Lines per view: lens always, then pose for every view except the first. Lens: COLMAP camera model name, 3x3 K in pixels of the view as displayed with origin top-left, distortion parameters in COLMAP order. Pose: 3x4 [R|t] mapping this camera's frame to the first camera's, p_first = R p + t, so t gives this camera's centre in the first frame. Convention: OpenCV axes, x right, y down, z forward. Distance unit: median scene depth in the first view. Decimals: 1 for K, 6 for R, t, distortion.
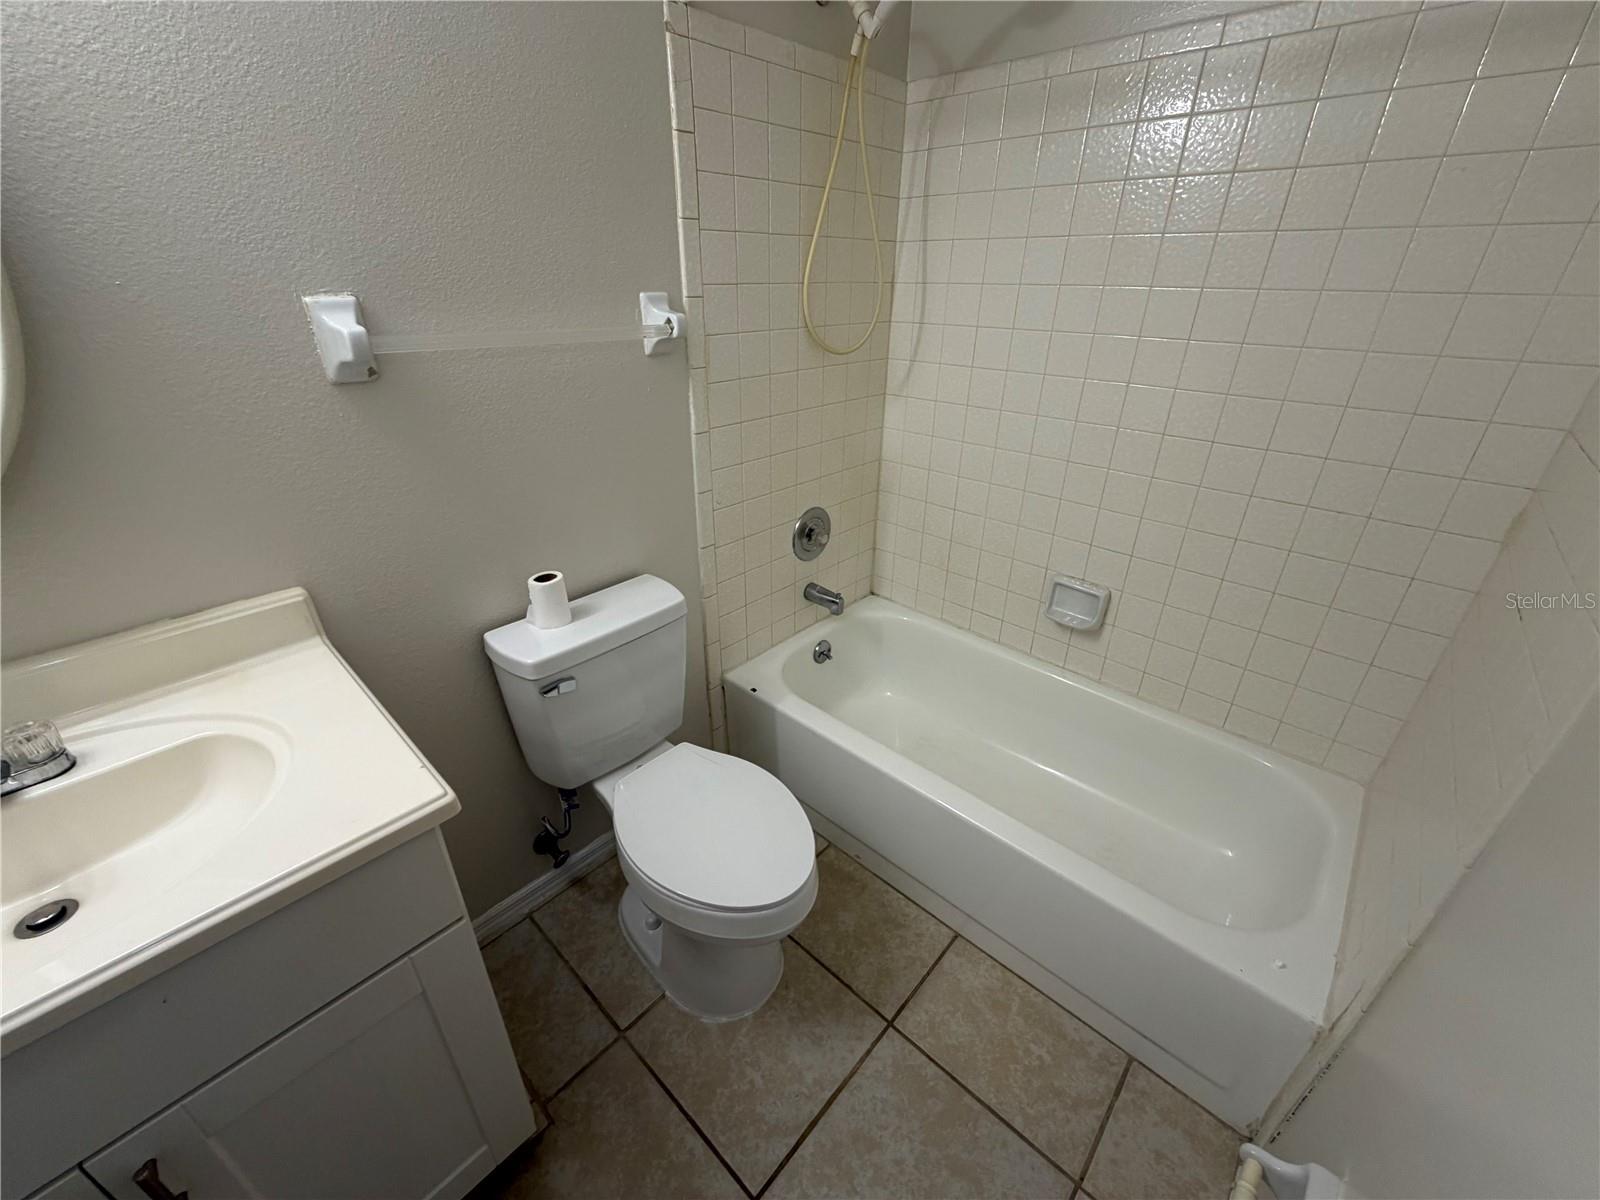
lens RADIAL K [[643.9, 0, 805.5], [0, 643.9, 601.5], [0, 0, 1]] dist [0.000377, 0.000204]
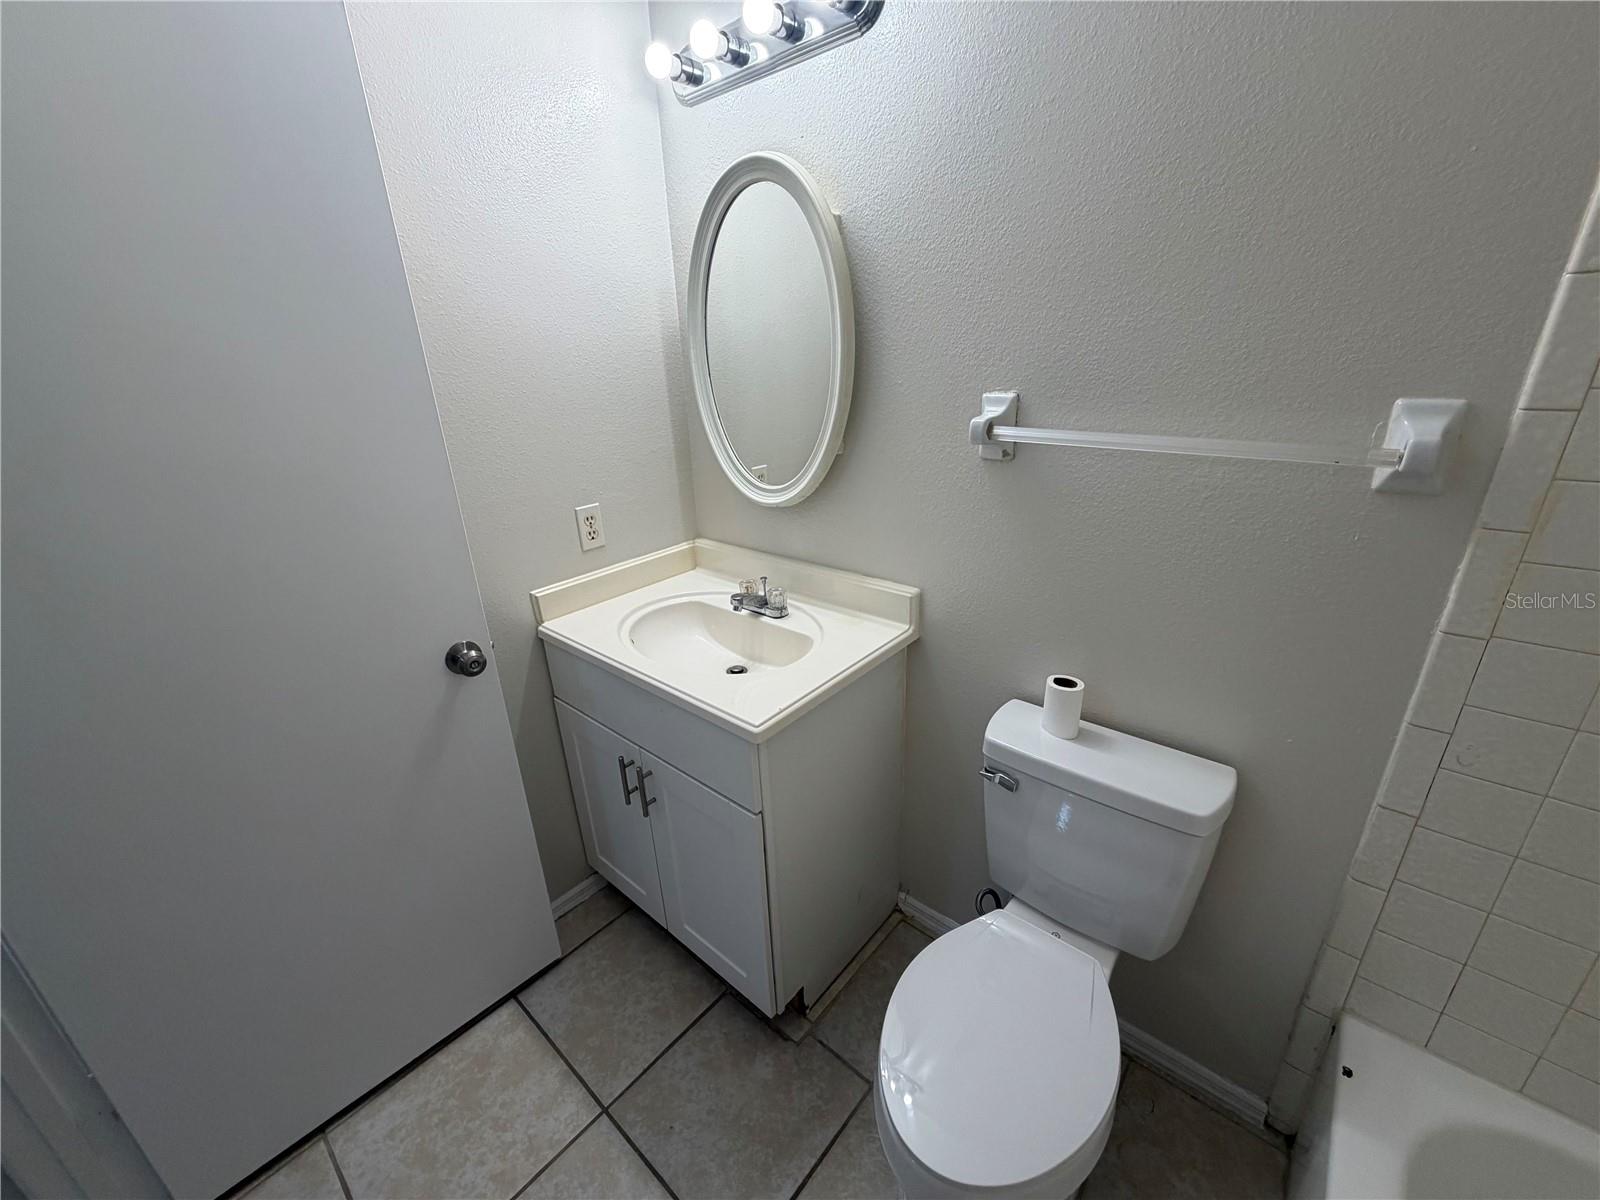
lens RADIAL K [[640.6, 0, 796.8], [0, 640.6, 600.4], [0, 0, 1]] dist [0.001021, 0.000012]
pose [[0.011922, 0.345891, -0.938199, 0.487338], [-0.426730, 0.850295, 0.308060, -0.295768], [0.904301, 0.396685, 0.157739, 0.516485]]
